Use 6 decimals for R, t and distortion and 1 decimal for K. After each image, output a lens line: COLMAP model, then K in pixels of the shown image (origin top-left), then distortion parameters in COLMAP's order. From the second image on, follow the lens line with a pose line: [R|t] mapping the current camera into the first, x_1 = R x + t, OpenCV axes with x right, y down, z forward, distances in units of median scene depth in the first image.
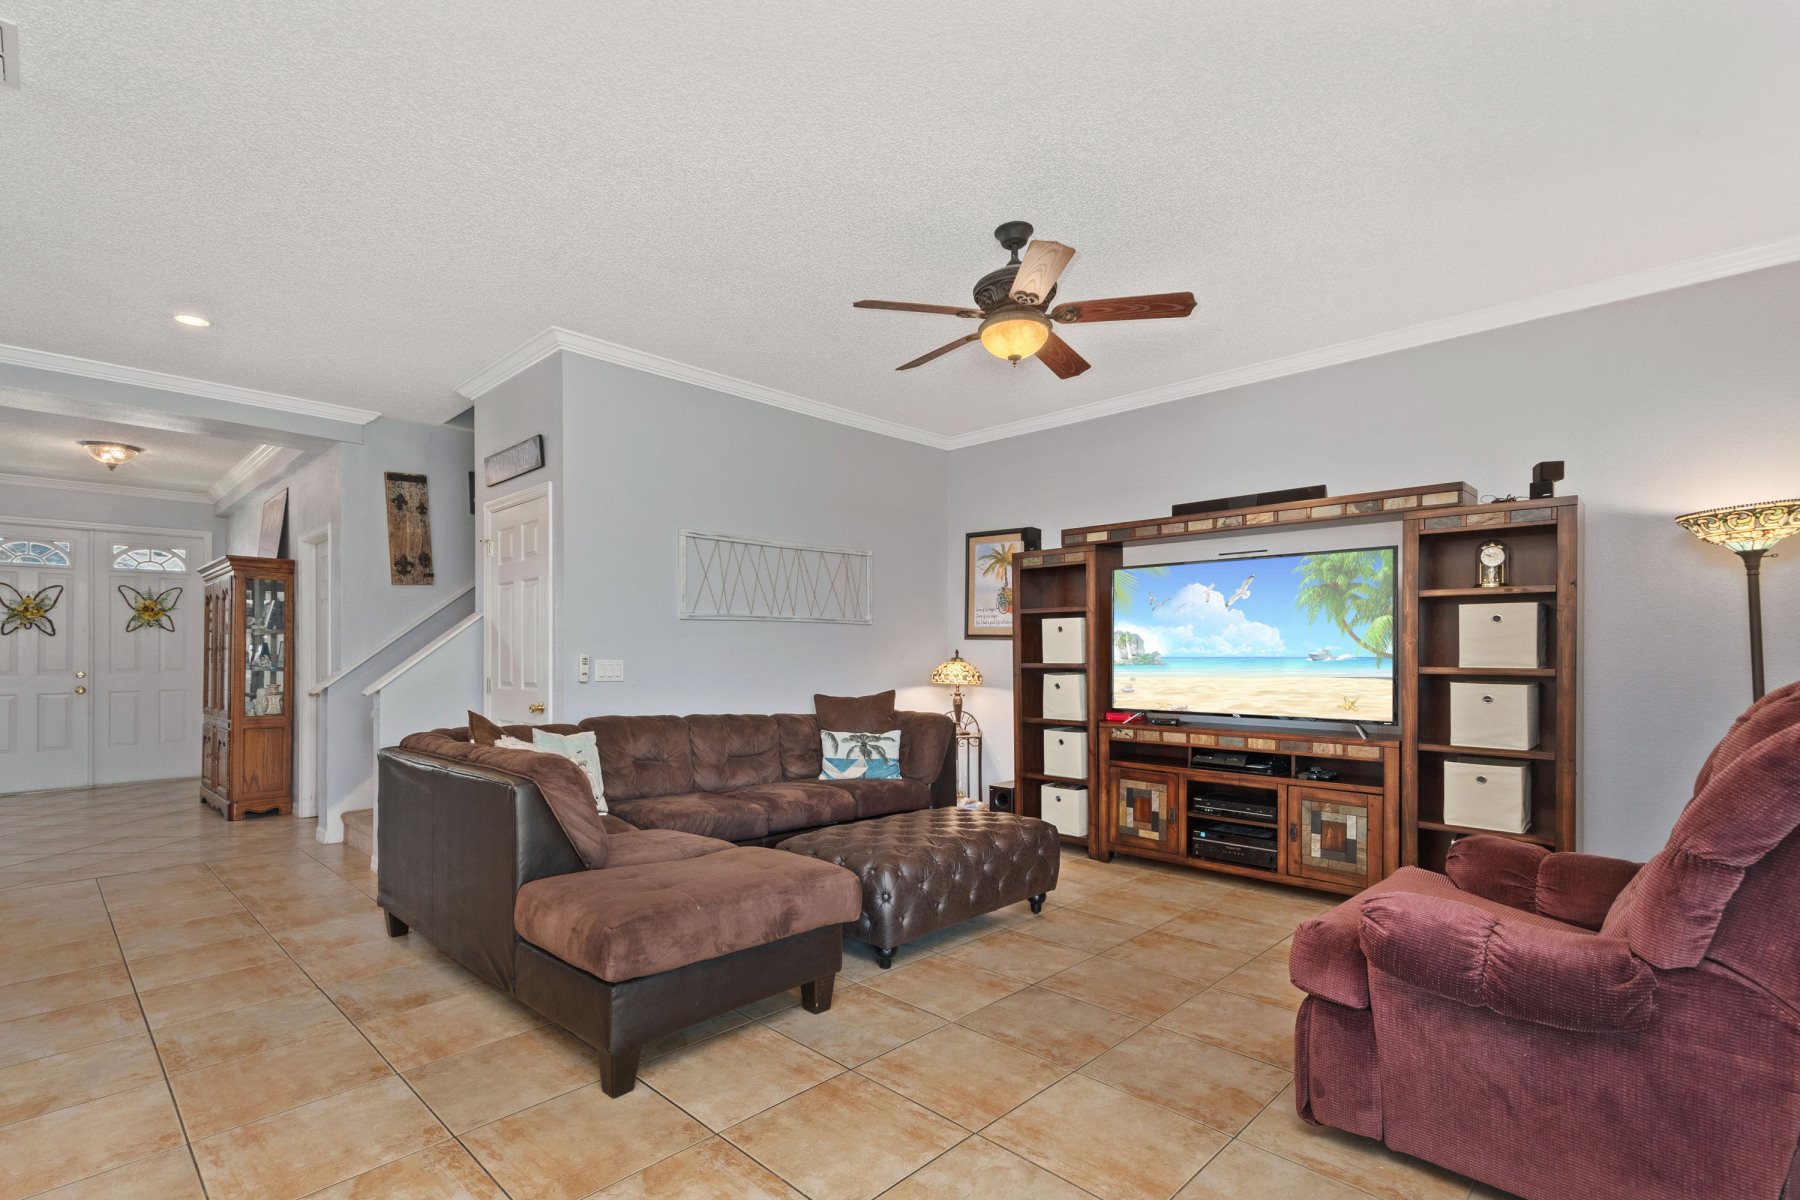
lens RADIAL K [[841.7, 0, 883.6], [0, 841.7, 651.1], [0, 0, 1]] dist [0.014145, -0.000891]
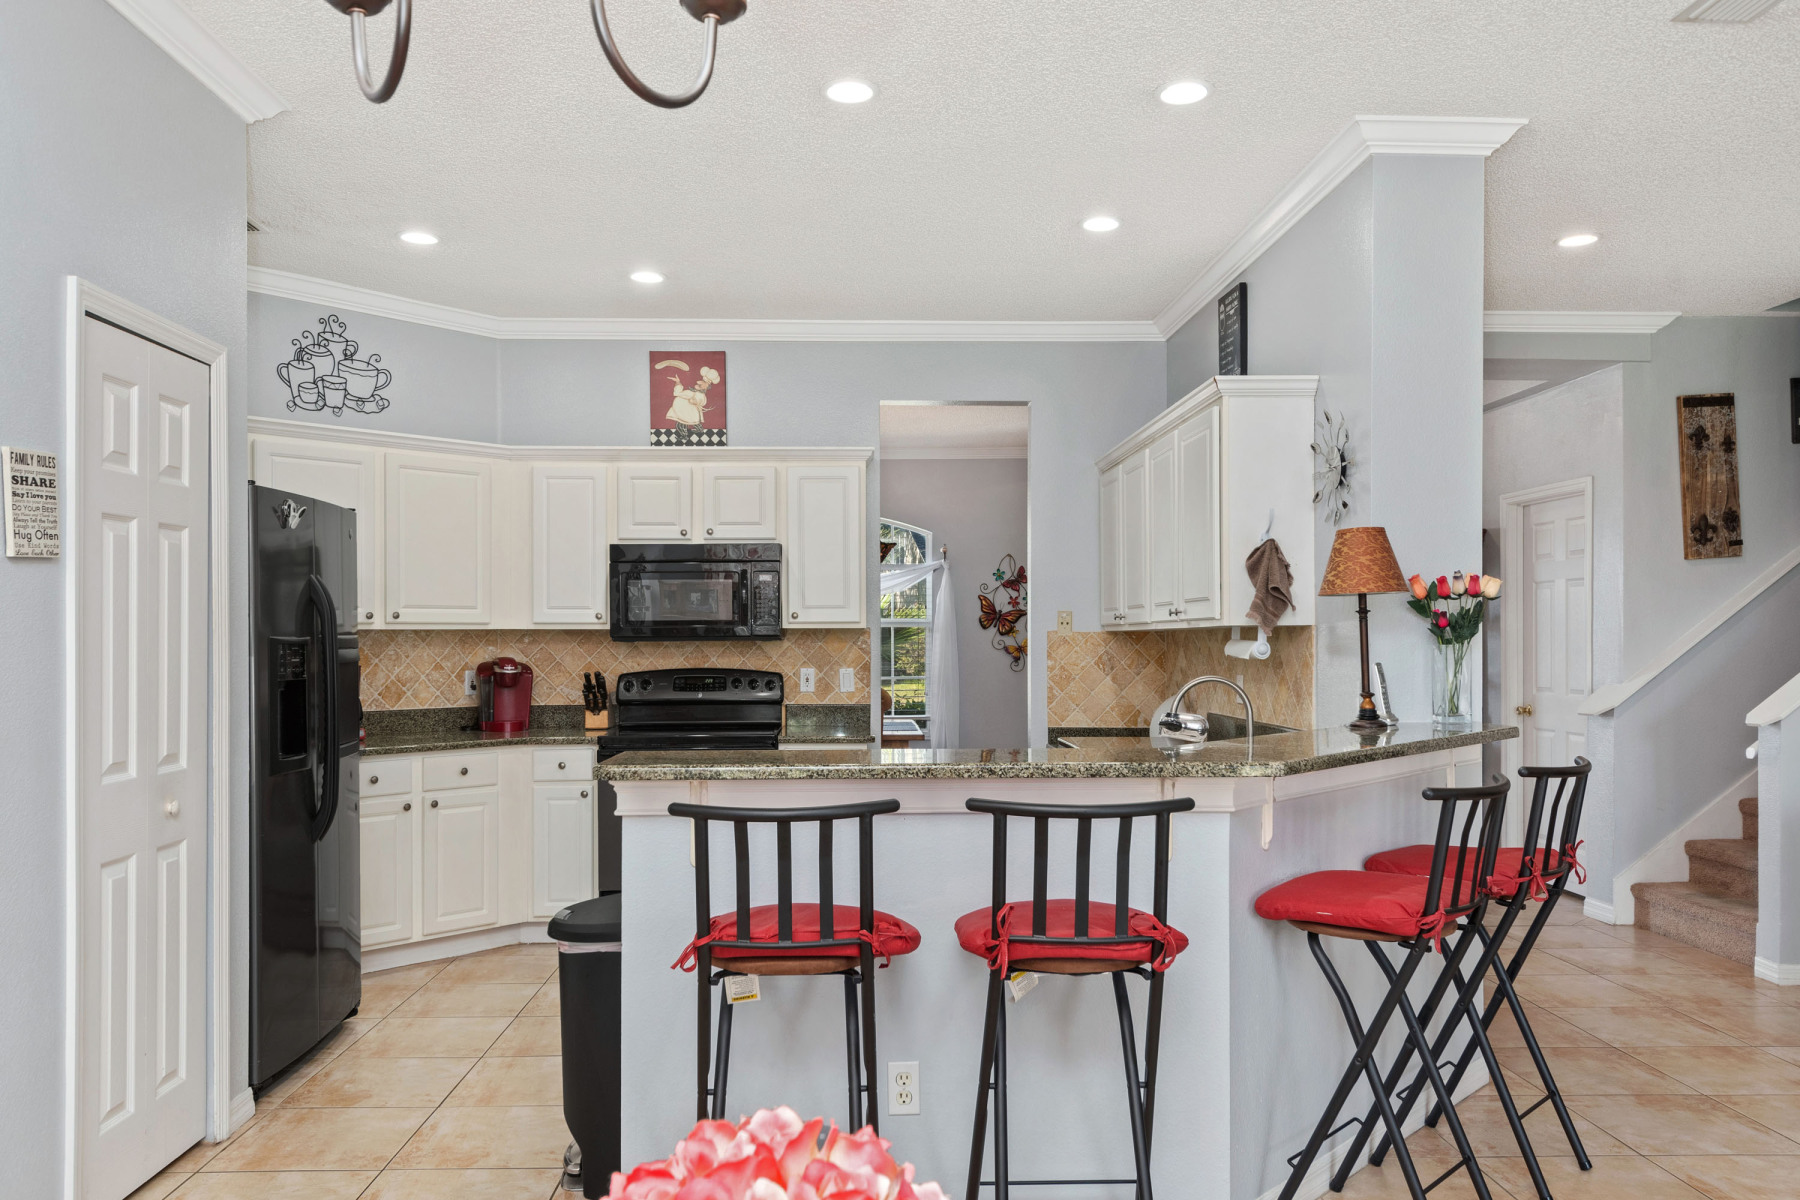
lens RADIAL K [[1346.2, 0, 897.4], [0, 1346.2, 643.0], [0, 0, 1]] dist [0.009244, -0.001393]
pose [[0.724179, 0.005061, -0.689594, -0.265071], [0.000444, 0.999969, 0.007805, -0.017914], [0.689612, -0.005959, 0.724154, -0.216677]]
